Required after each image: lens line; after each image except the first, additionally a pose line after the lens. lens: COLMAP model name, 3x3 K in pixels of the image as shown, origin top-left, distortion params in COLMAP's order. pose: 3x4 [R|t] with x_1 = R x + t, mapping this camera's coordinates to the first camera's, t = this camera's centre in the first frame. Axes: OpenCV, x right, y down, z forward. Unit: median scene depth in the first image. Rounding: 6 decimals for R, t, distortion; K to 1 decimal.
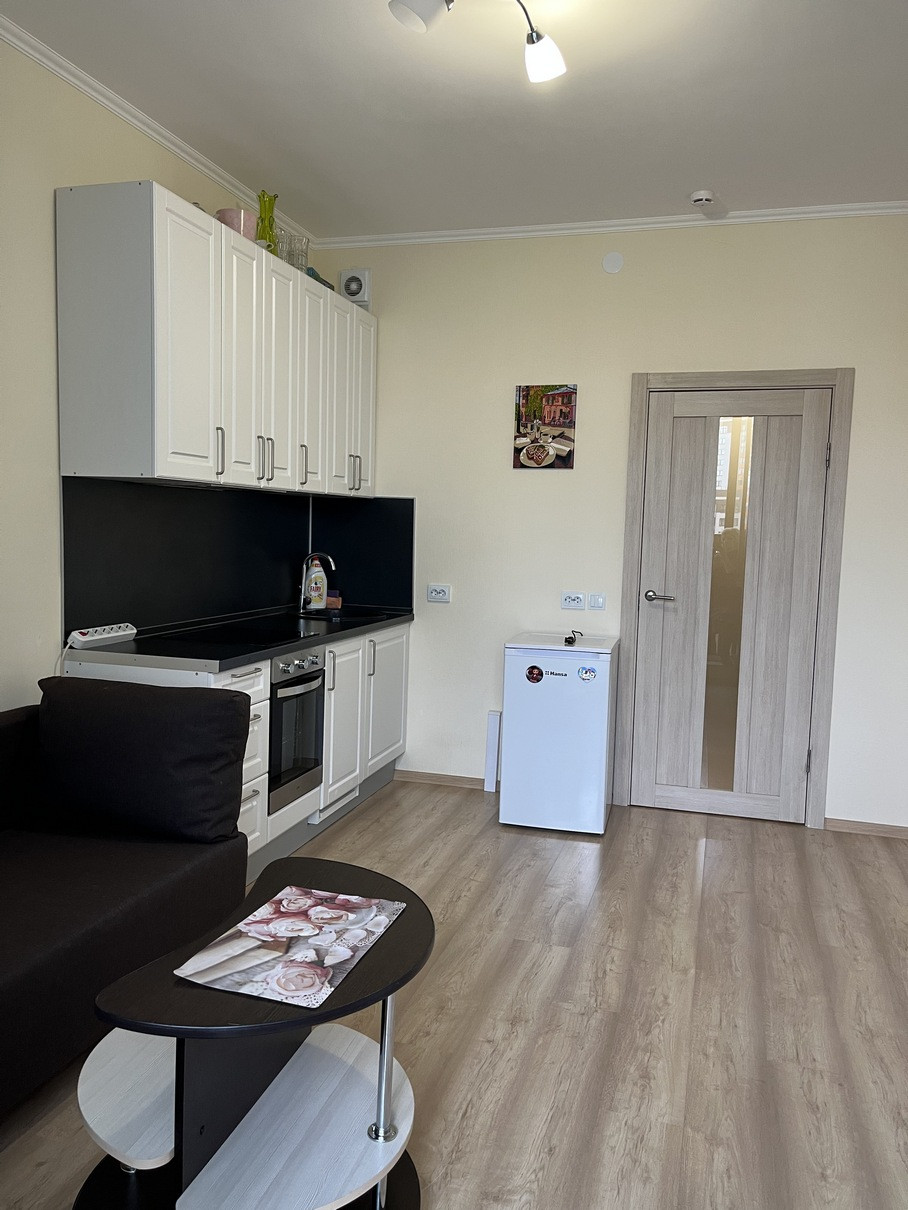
lens RADIAL K [[913.4, 0, 455.7], [0, 913.4, 608.9], [0, 0, 1]] dist [0.058124, -0.075864]
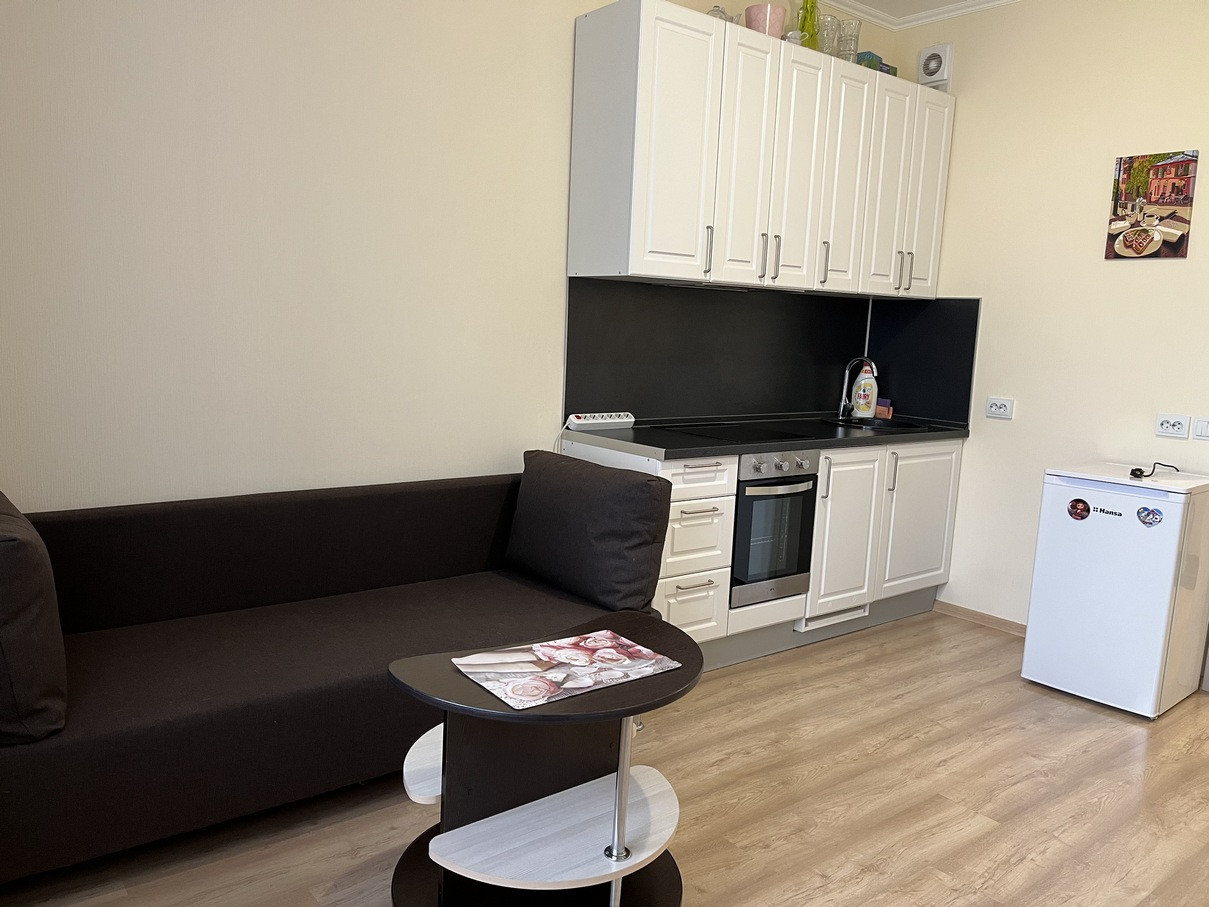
lens RADIAL K [[912.7, 0, 598.5], [0, 912.7, 460.8], [0, 0, 1]] dist [0.058124, -0.075864]
pose [[0.816239, 0.090942, -0.570512, 0.224974], [-0.070611, 0.995833, 0.057716, 0.012022], [0.573383, -0.006825, 0.819259, 0.078159]]
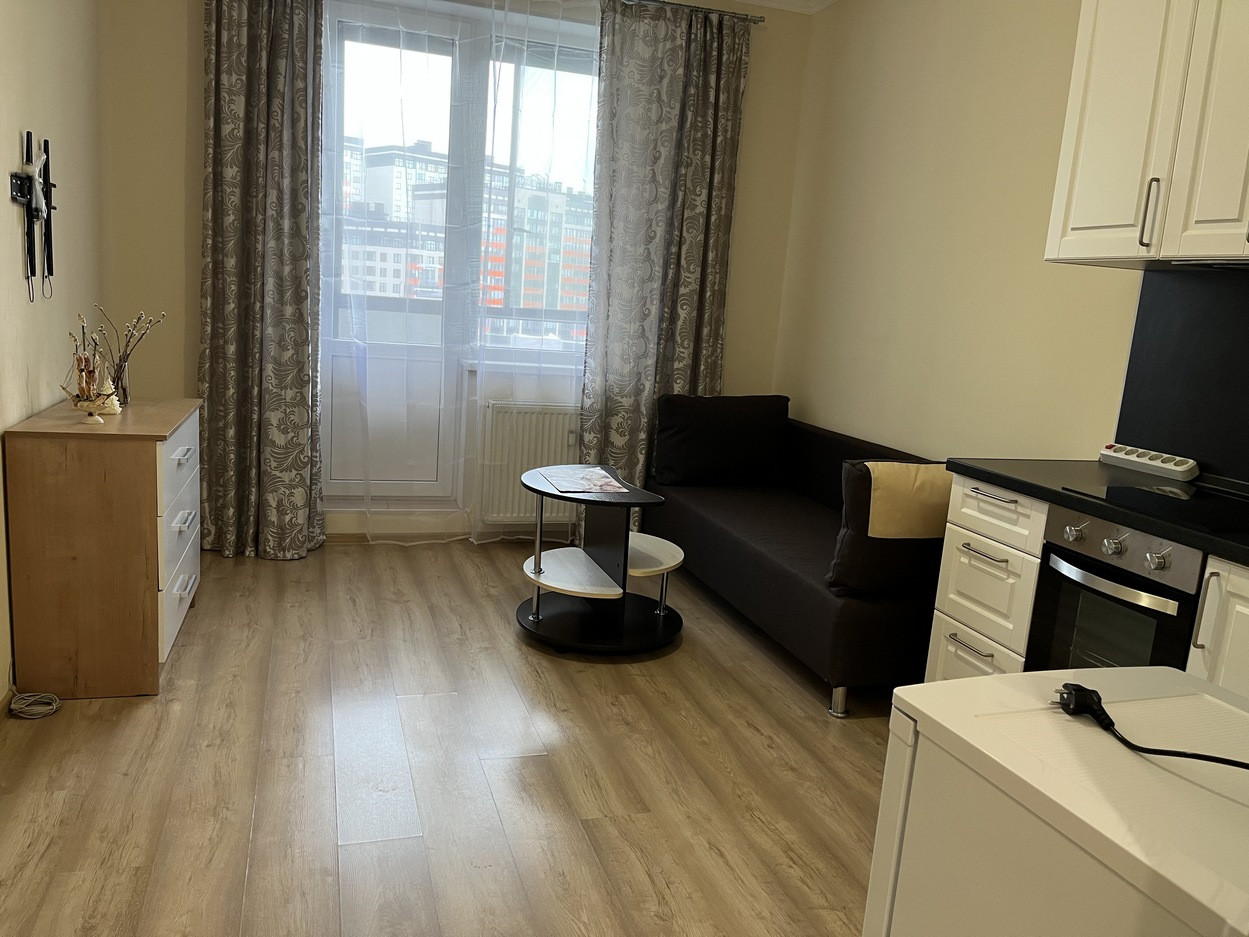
lens RADIAL K [[942.9, 0, 614.7], [0, 942.9, 472.0], [0, 0, 1]] dist [0.058124, -0.075864]
pose [[-0.824593, 0.014894, -0.565530, 0.445092], [-0.146448, 0.959958, 0.238816, -0.086458], [0.546442, 0.279746, -0.789394, 1.267043]]
